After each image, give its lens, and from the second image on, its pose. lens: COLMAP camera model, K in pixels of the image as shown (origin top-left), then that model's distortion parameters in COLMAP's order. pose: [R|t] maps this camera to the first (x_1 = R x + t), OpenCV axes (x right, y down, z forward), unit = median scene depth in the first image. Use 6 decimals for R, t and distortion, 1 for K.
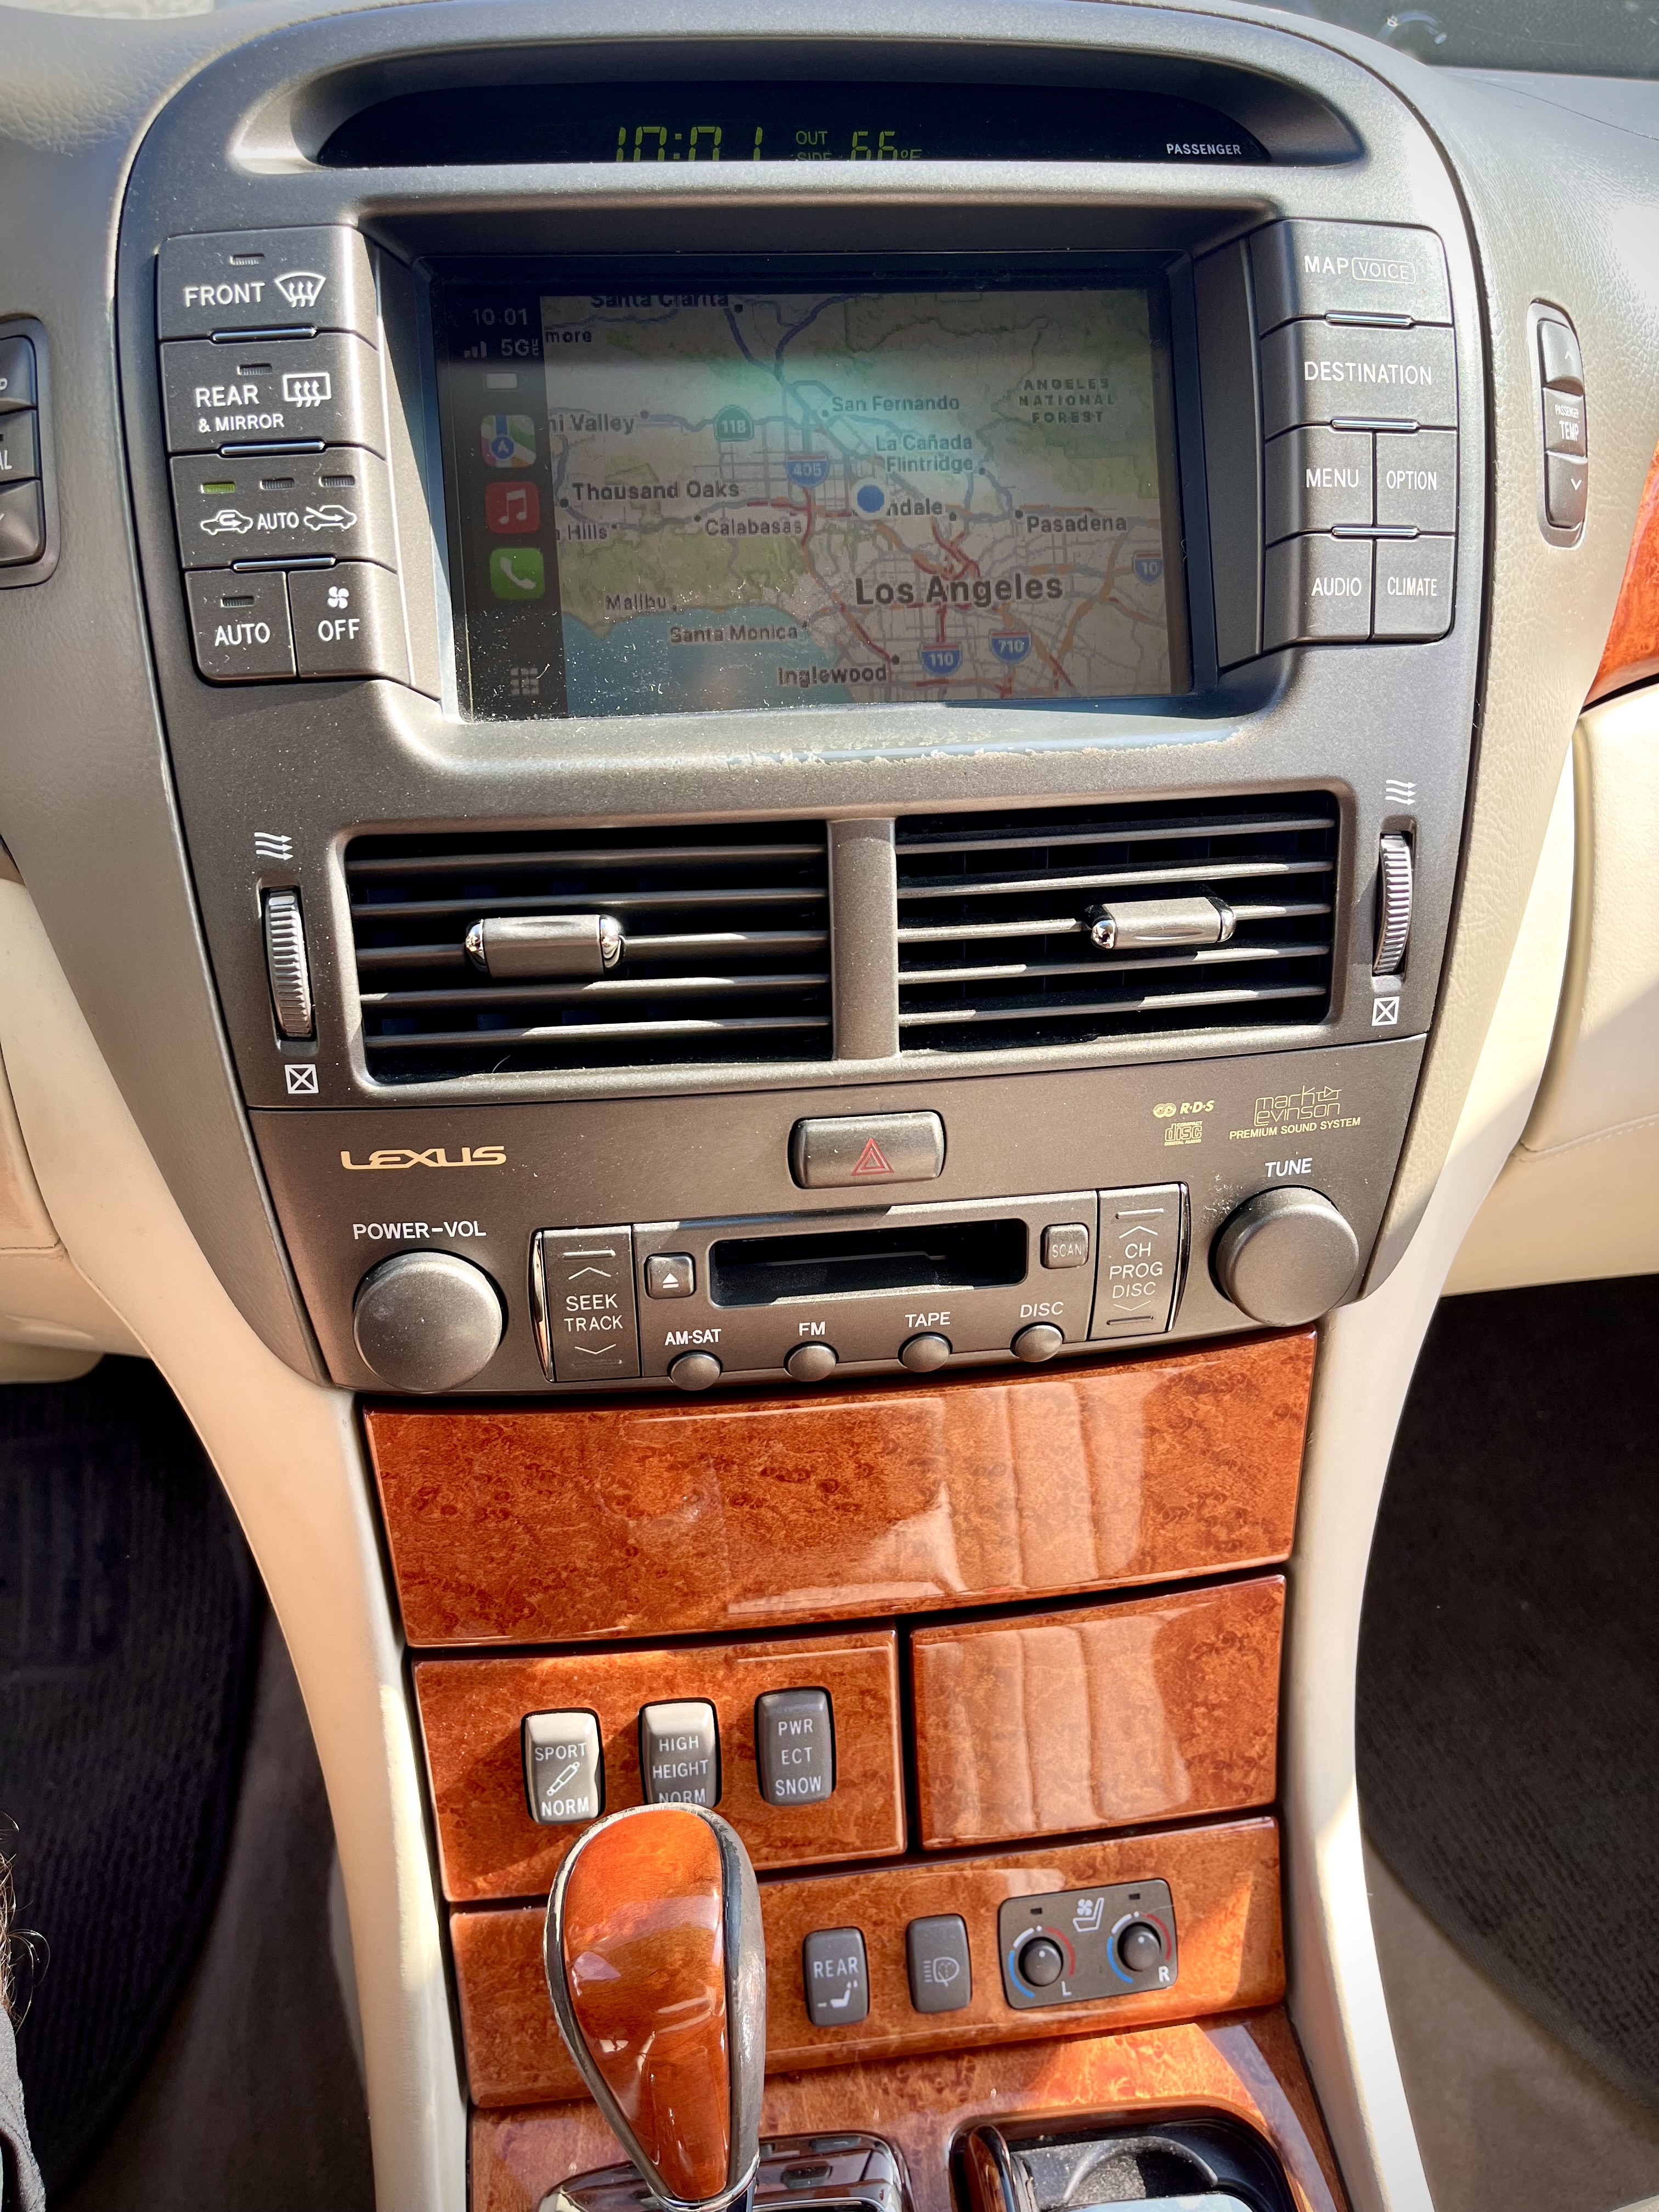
lens RADIAL K [[1708.7, 0, 820.4], [0, 1708.7, 1134.7], [0, 0, 1]] dist [0.024425, -0.008331]
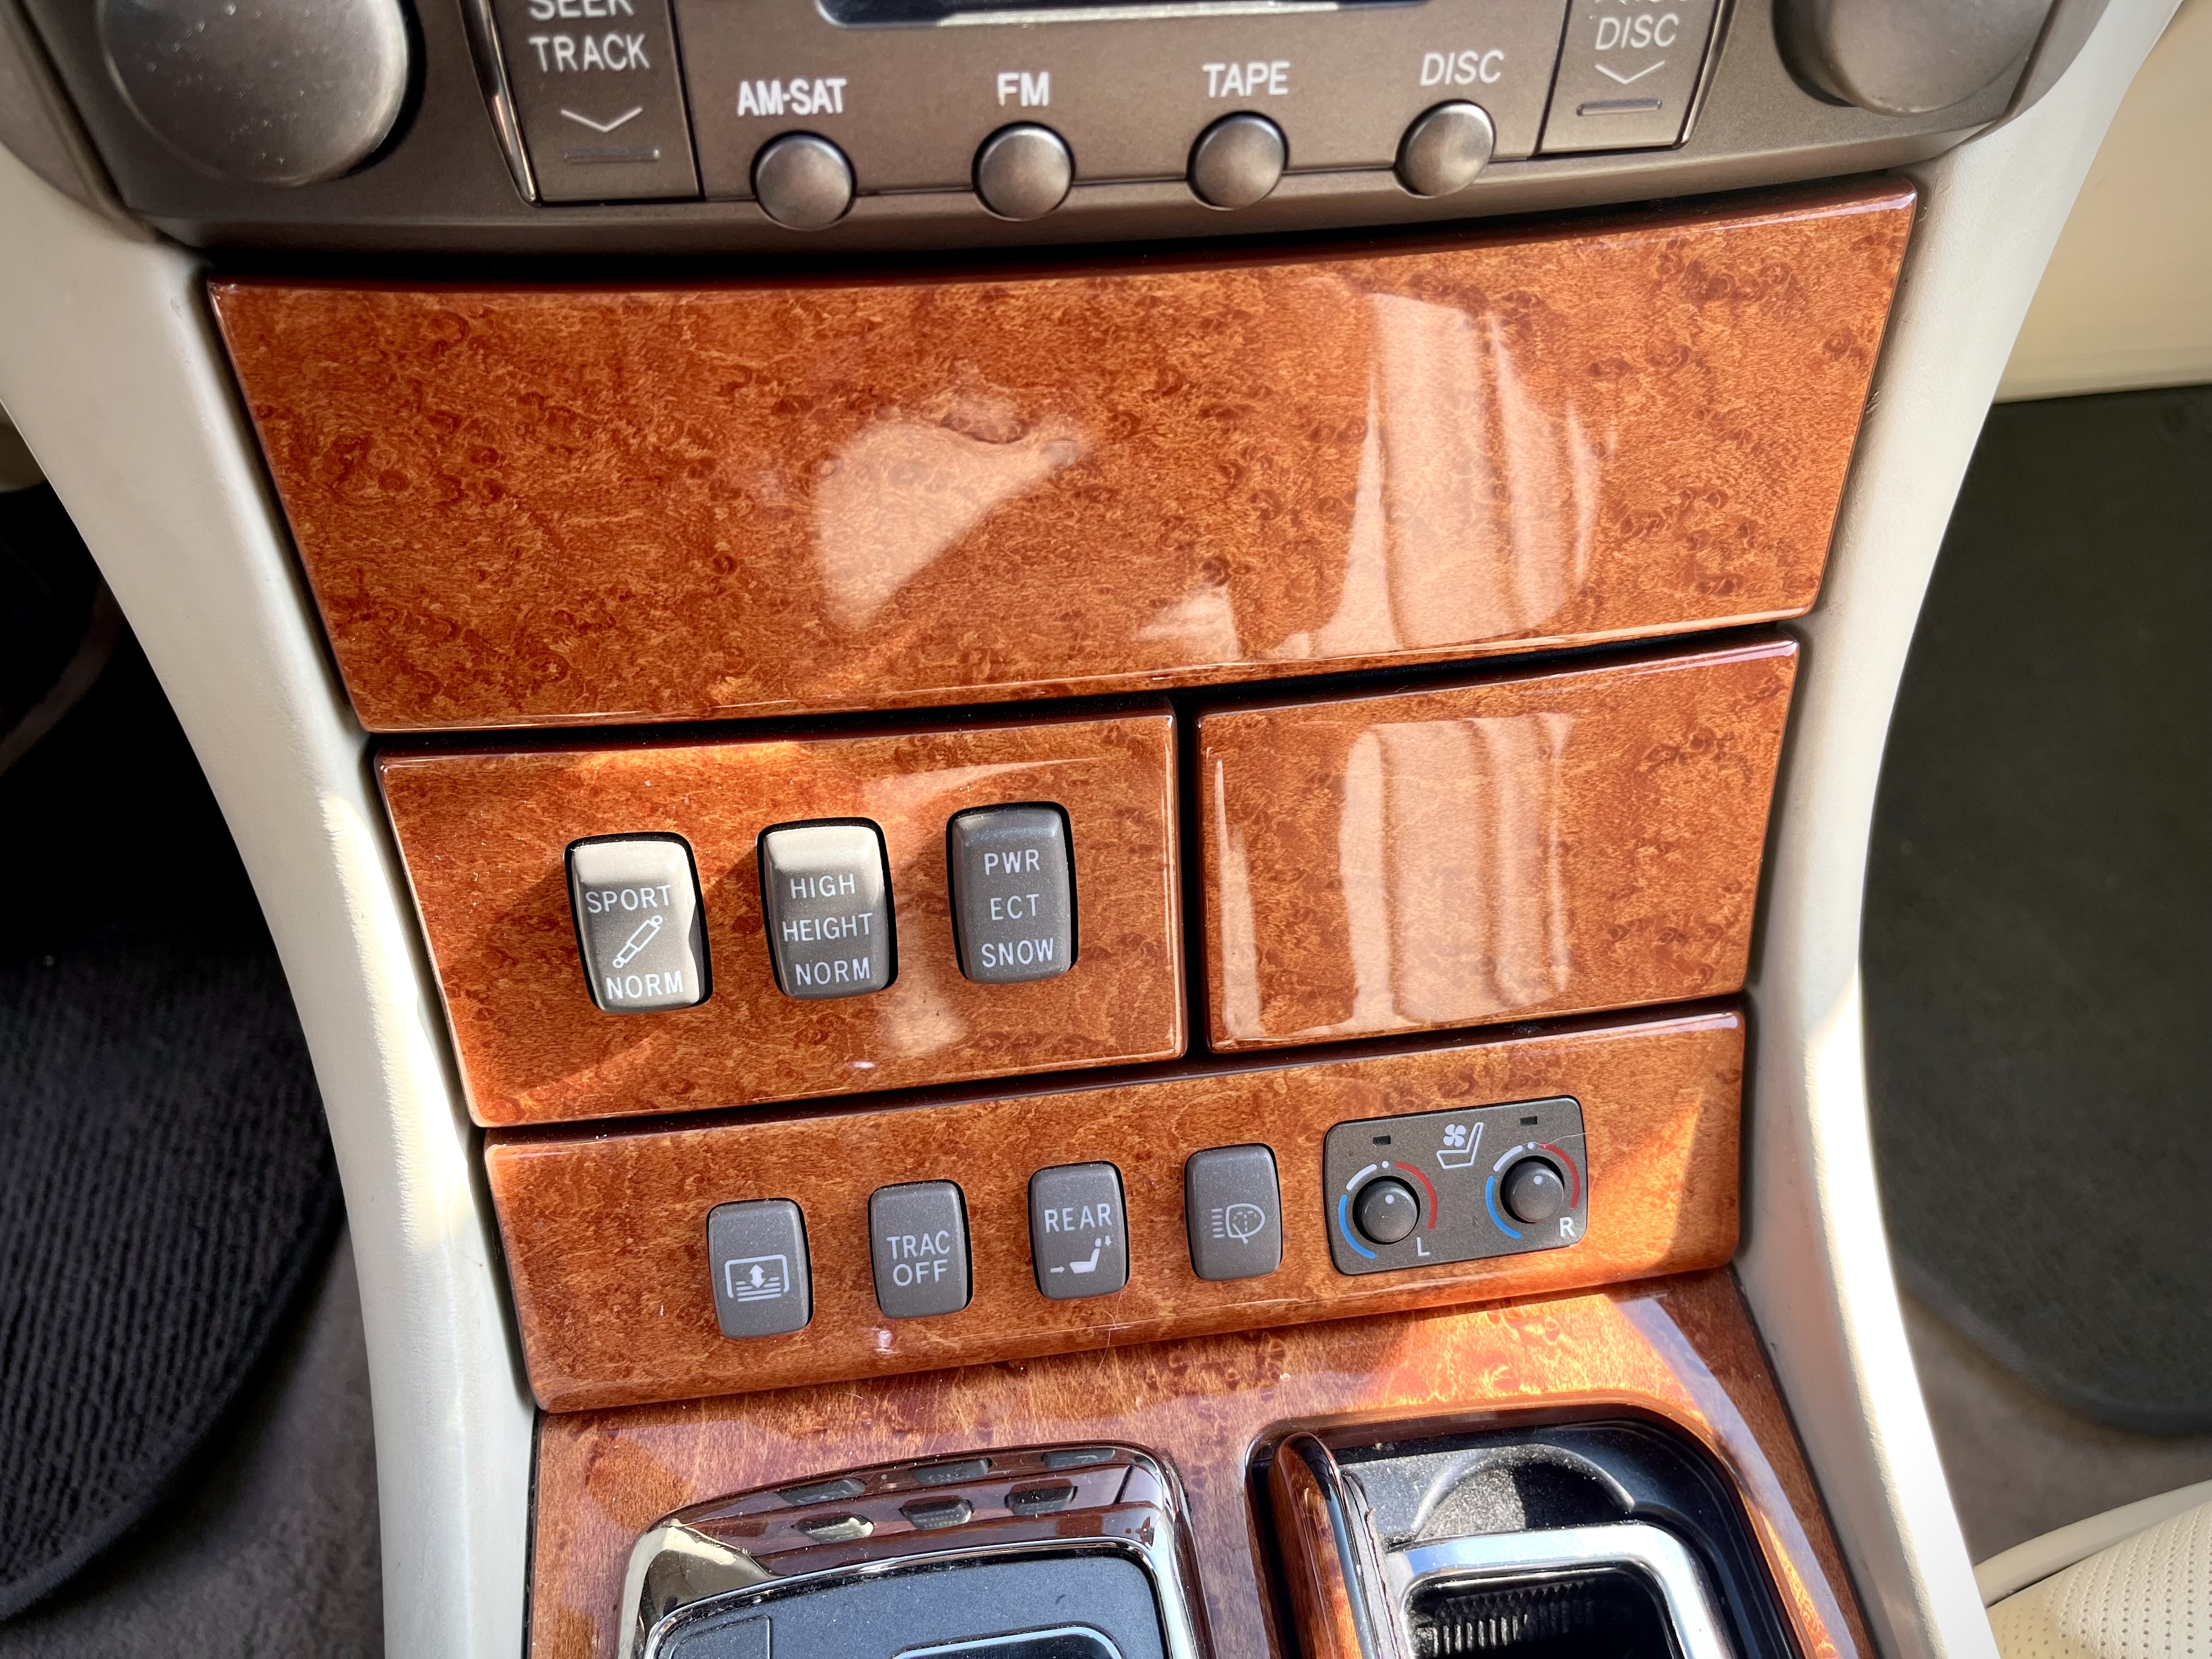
lens RADIAL K [[1693.8, 0, 1109.3], [0, 1693.8, 897.7], [0, 0, 1]] dist [0.067329, -0.115253]
pose [[0.999945, -0.002016, 0.010329, 0.014416], [-0.000539, 0.970359, 0.241666, 0.207681], [-0.010510, -0.241658, 0.970305, 0.396885]]
